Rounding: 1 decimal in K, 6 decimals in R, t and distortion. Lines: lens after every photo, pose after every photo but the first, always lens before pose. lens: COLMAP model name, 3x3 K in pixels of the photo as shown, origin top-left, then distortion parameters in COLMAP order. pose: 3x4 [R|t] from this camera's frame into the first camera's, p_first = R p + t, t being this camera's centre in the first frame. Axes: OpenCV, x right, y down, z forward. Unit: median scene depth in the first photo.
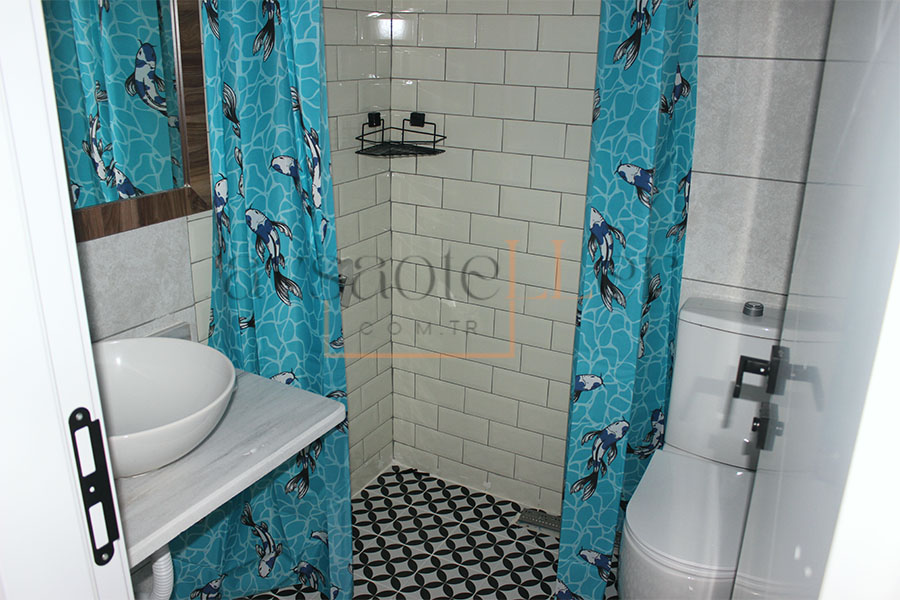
lens RADIAL K [[747.6, 0, 433.5], [0, 747.6, 298.4], [0, 0, 1]] dist [-0.126012, 0.008642]
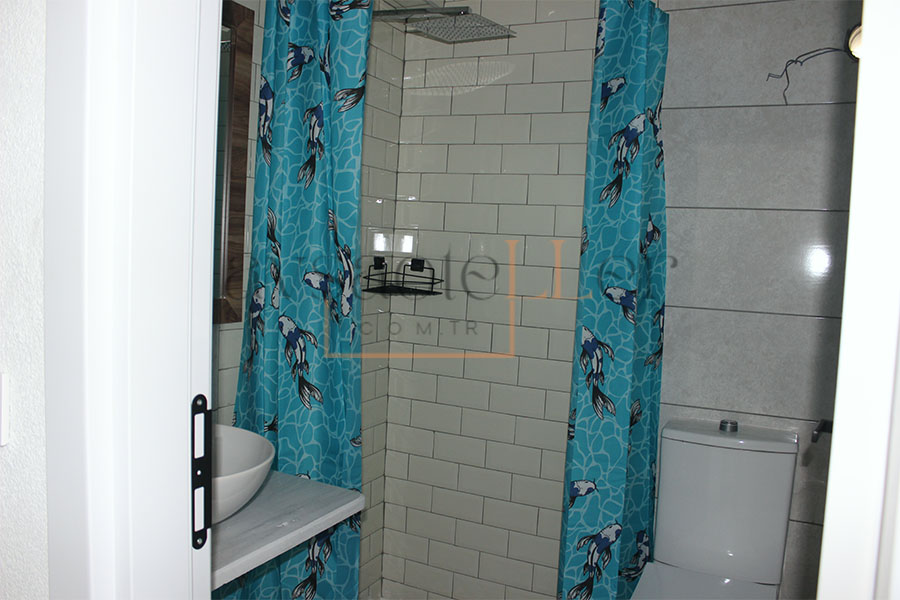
lens RADIAL K [[743.6, 0, 444.9], [0, 743.6, 300.2], [0, 0, 1]] dist [-0.167151, 0.150108]
pose [[0.997554, 0.026152, 0.064829, -0.072881], [-0.009121, 0.968152, -0.250197, 0.124658], [-0.069308, 0.248994, 0.966022, -0.091725]]
